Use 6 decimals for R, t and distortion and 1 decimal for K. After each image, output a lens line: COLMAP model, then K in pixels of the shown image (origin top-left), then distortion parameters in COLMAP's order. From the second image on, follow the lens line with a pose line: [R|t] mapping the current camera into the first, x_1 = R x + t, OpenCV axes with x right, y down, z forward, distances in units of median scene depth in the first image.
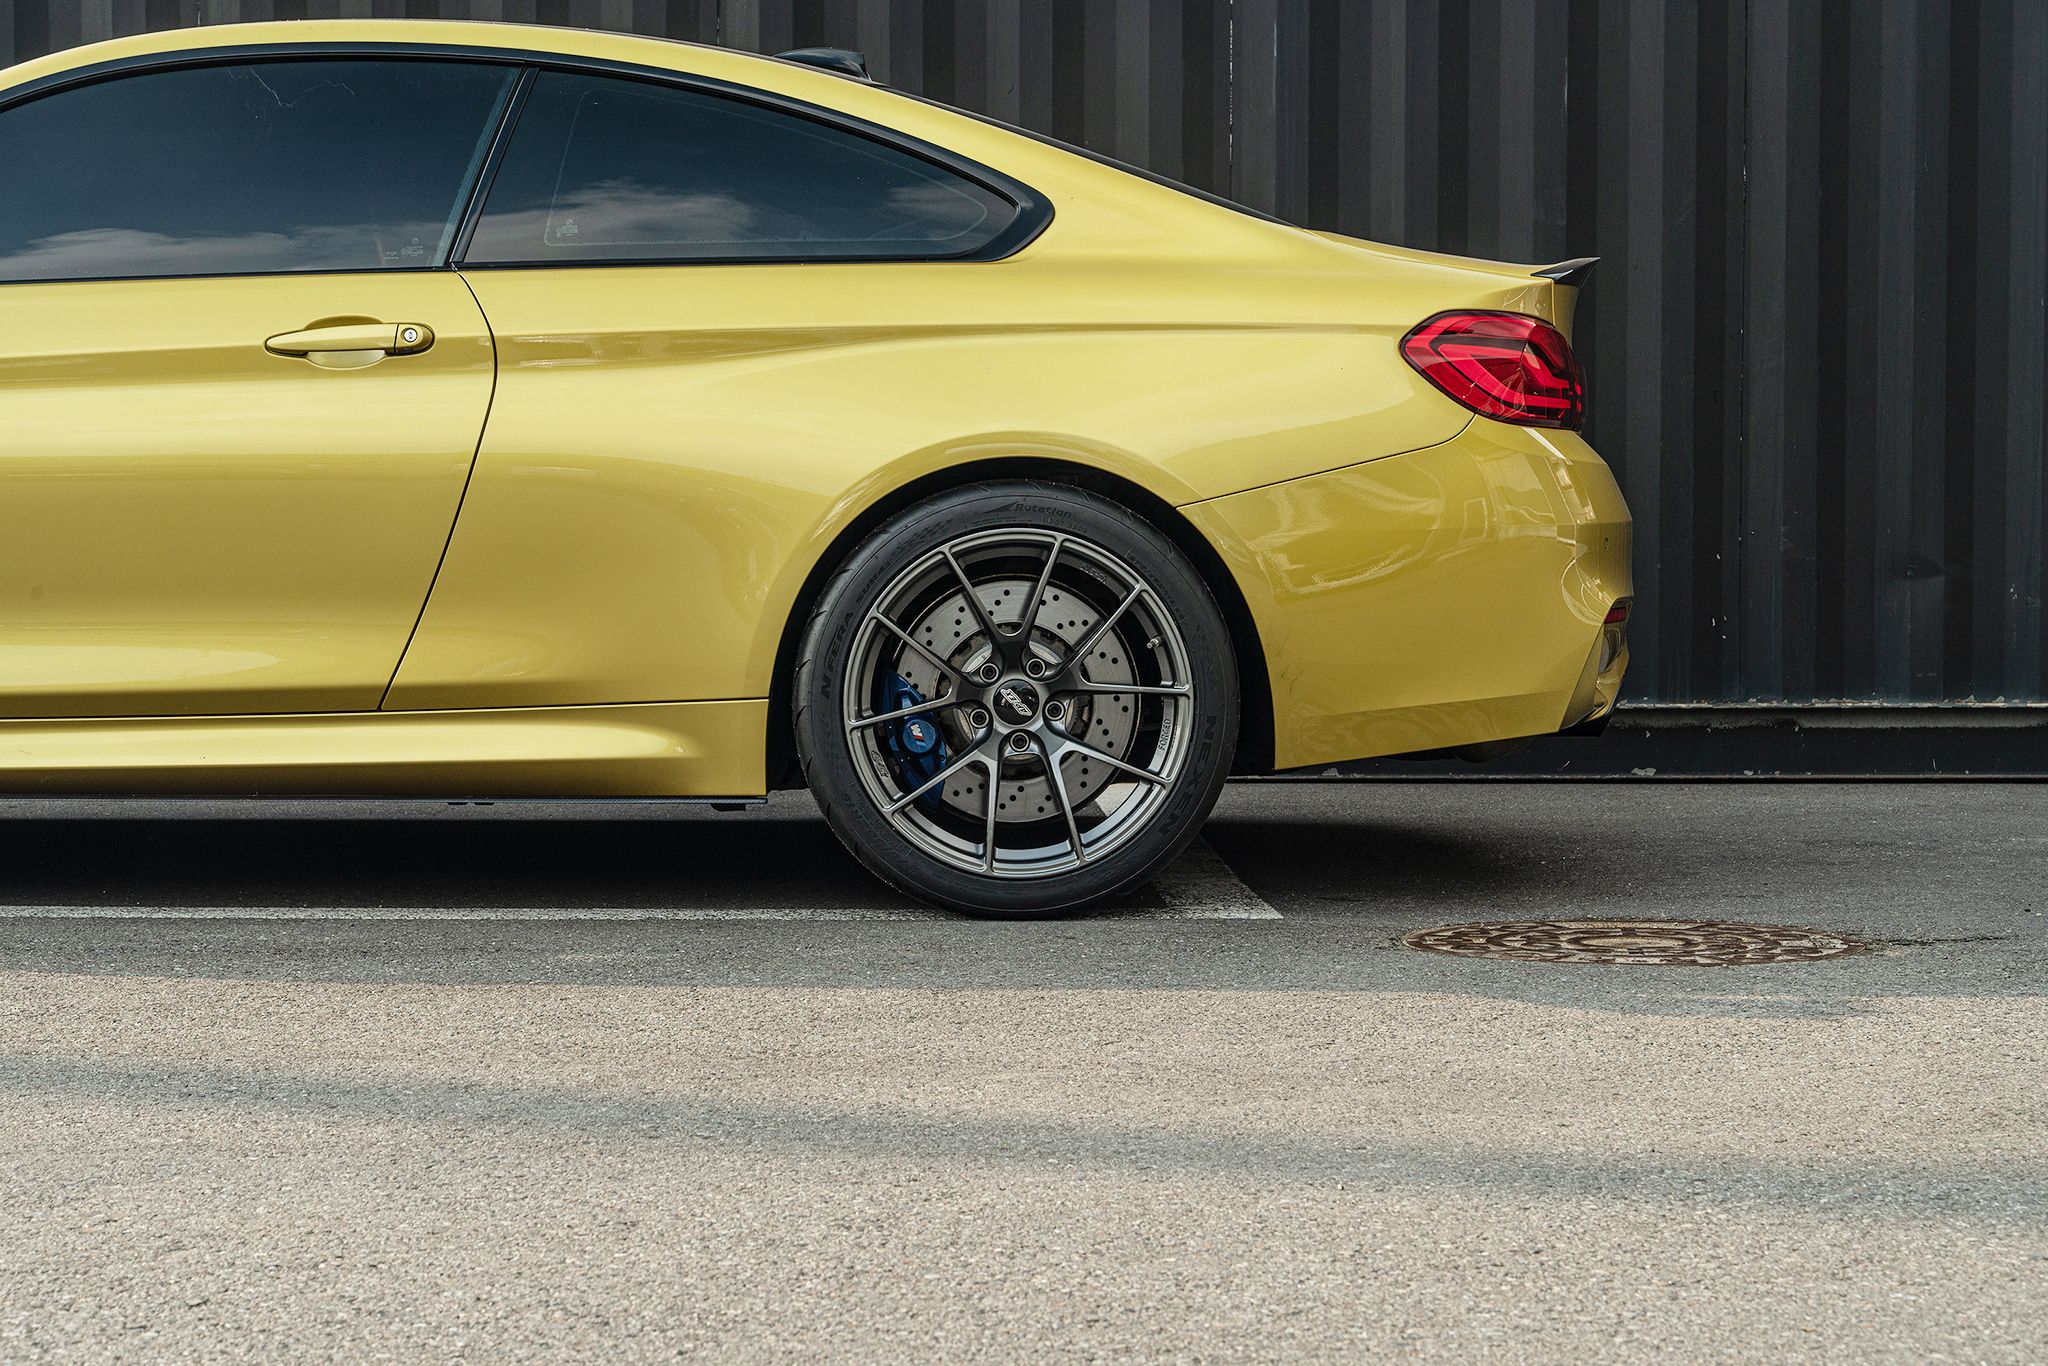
lens RADIAL K [[3003.9, 0, 1024.0], [0, 3003.9, 683.0], [0, 0, 1]] dist [0.030716, -0.021119]
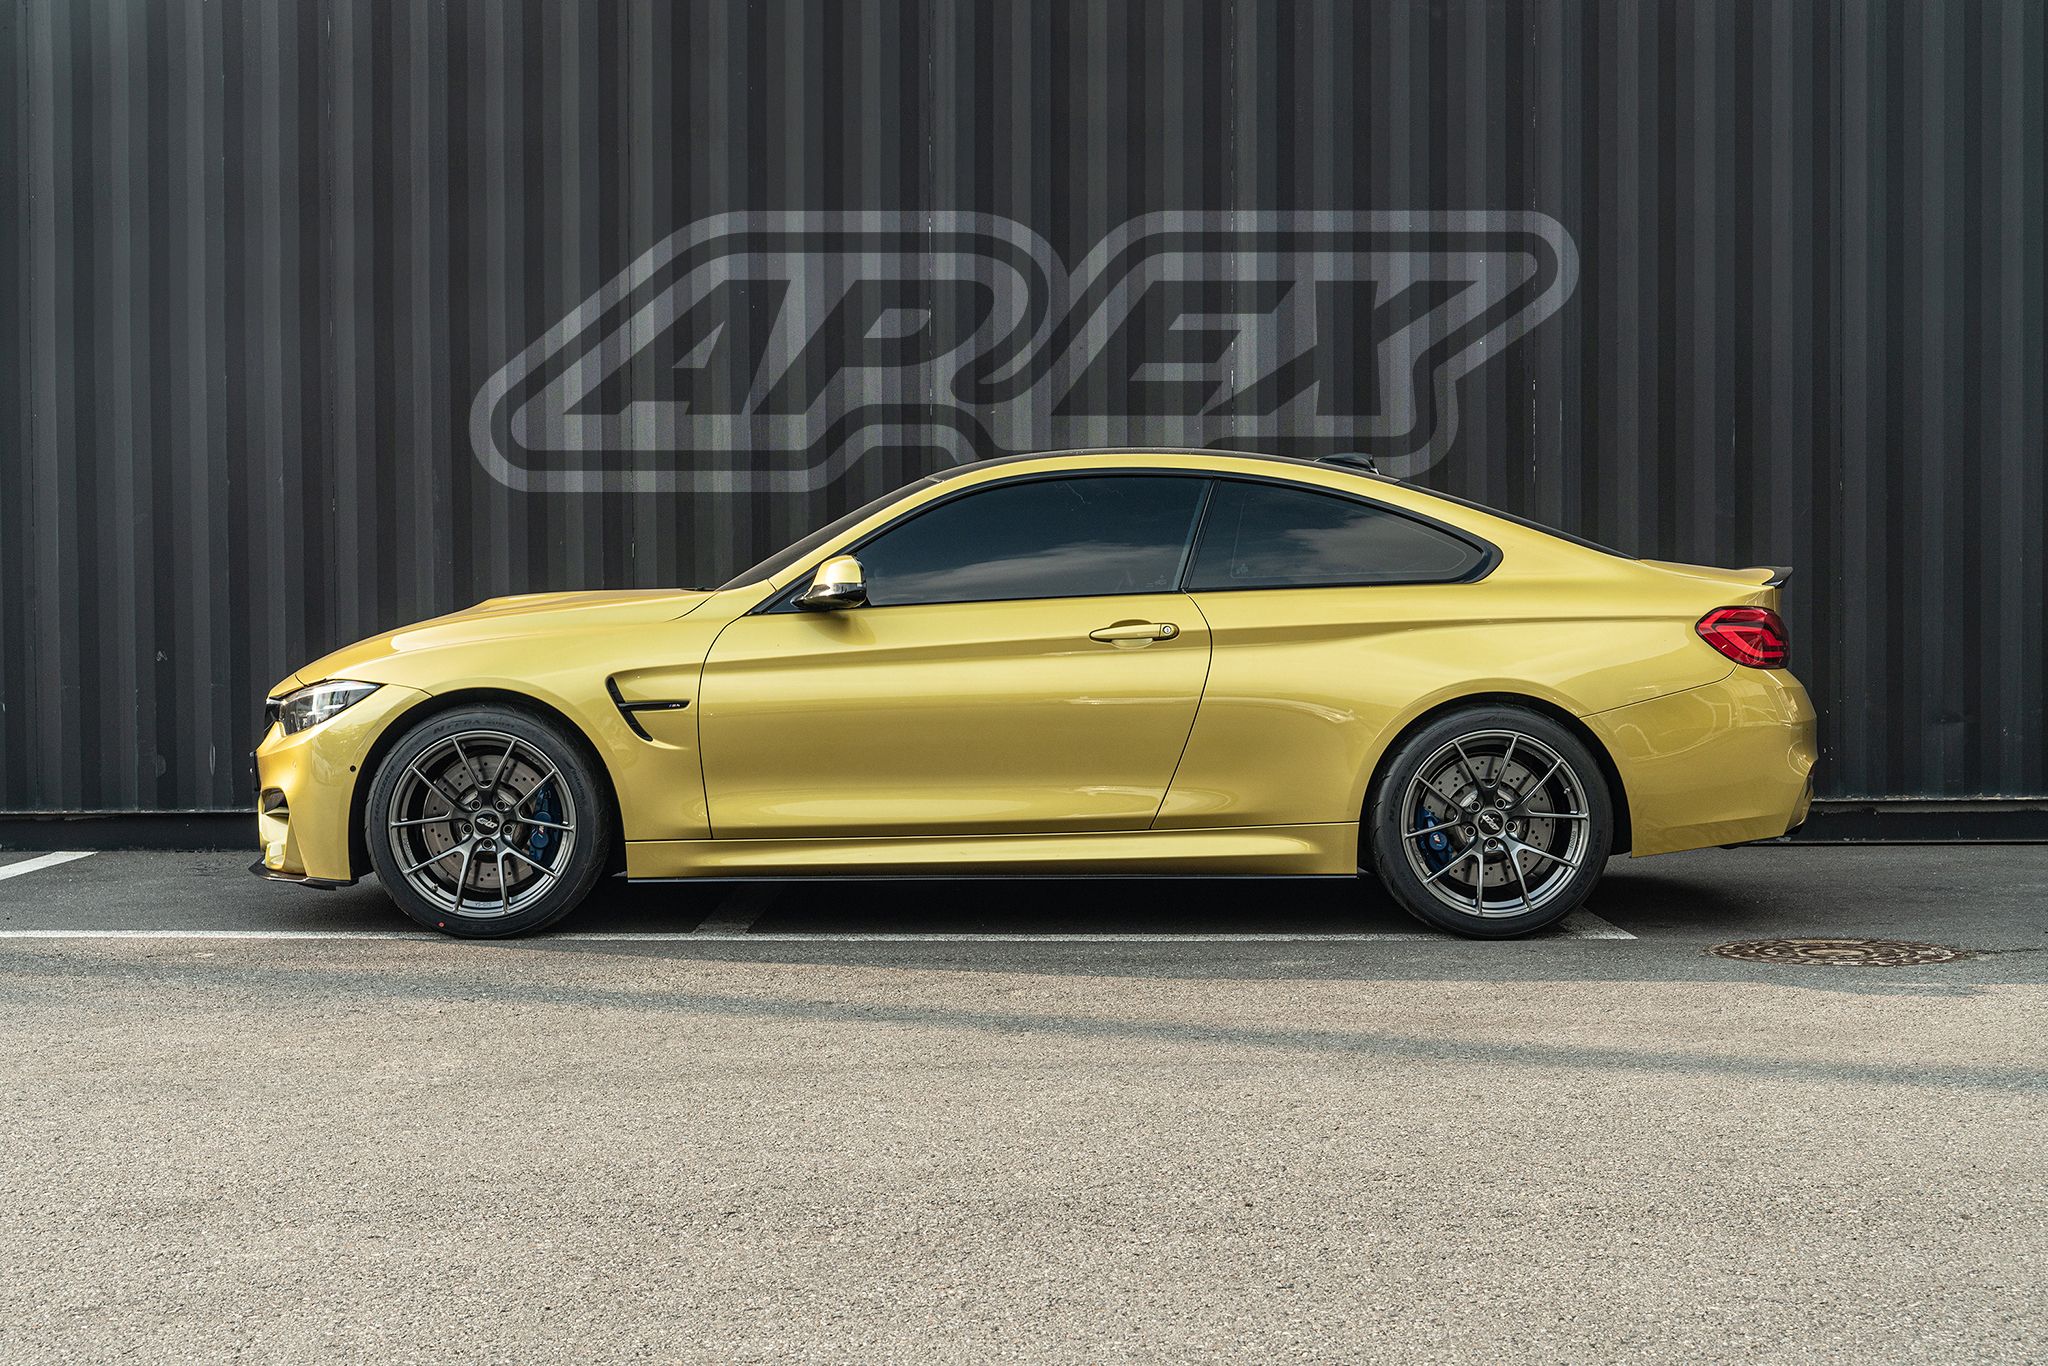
lens RADIAL K [[2288.4, 0, 1058.7], [0, 2288.4, 683.9], [0, 0, 1]] dist [0.020820, 0.014085]
pose [[0.999385, -0.008524, -0.034024, -0.221499], [0.008116, 0.999893, -0.012130, -0.064573], [0.034124, 0.011846, 0.999347, -0.426108]]
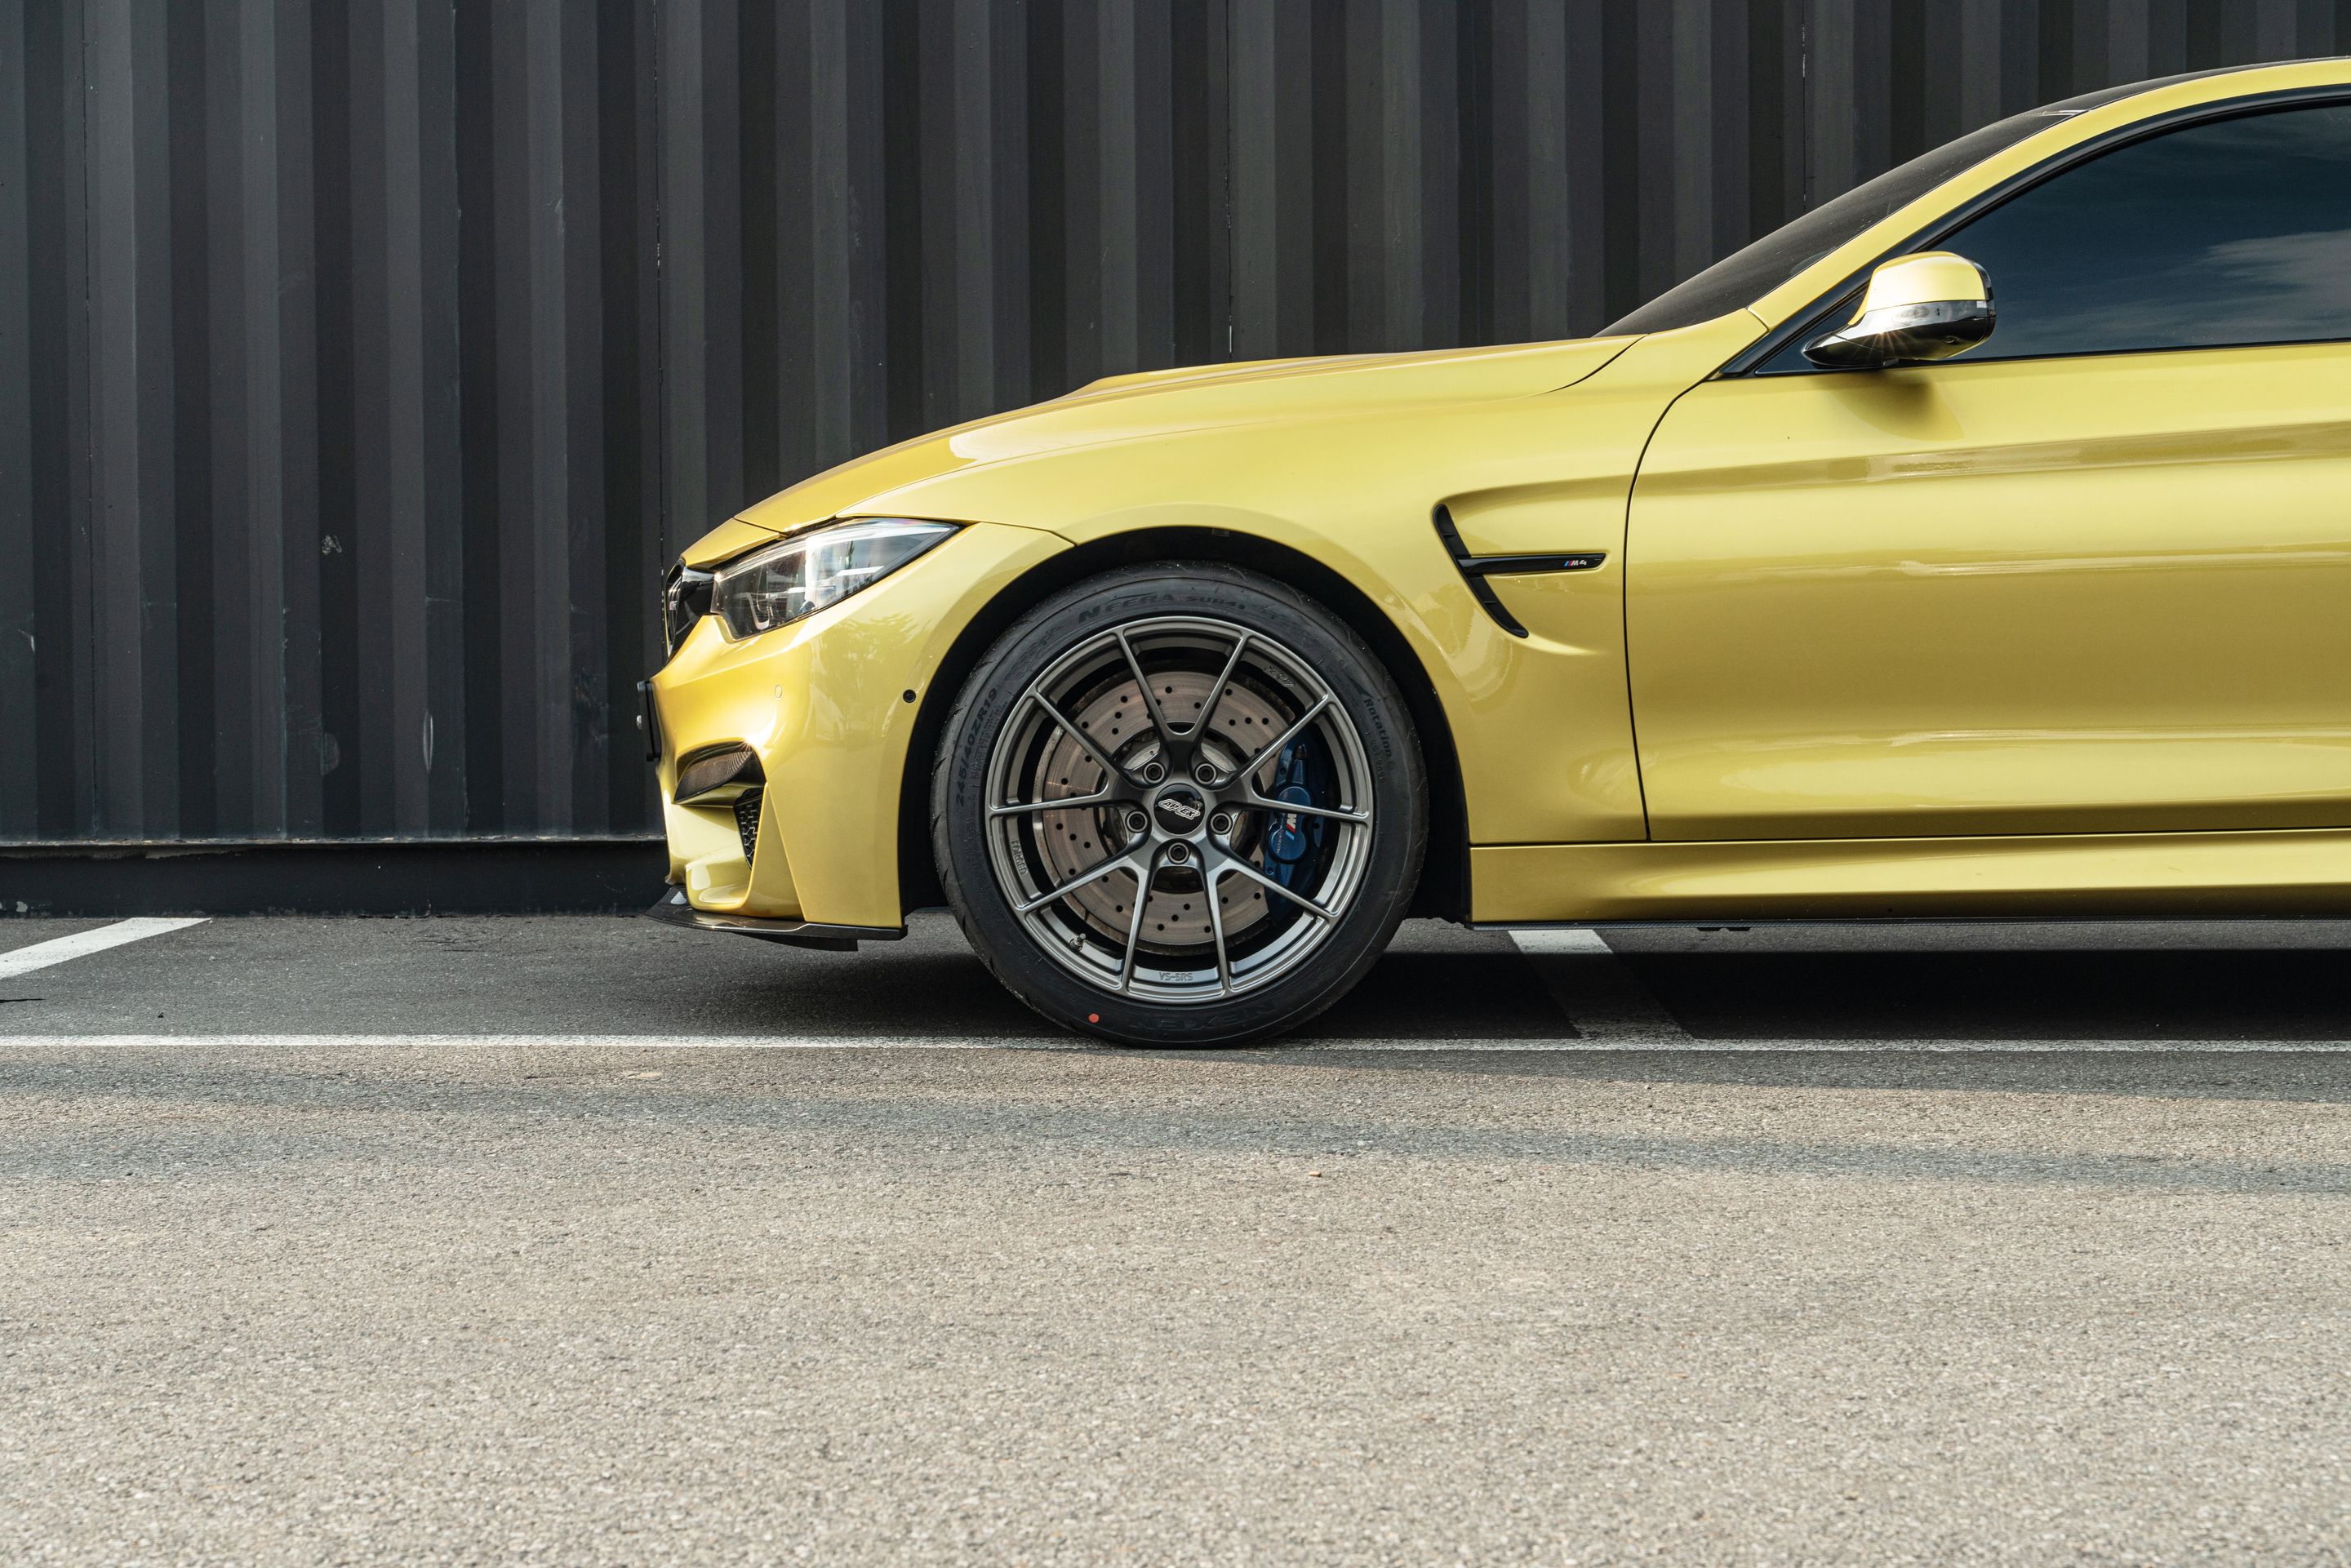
lens RADIAL K [[3448.2, 0, 1175.5], [0, 3448.2, 784.0], [0, 0, 1]] dist [0.030716, -0.021119]
pose [[0.998910, -0.011386, -0.045270, -0.575742], [0.010844, 0.999867, -0.012199, 0.005947], [0.045403, 0.011695, 0.998900, -0.055320]]
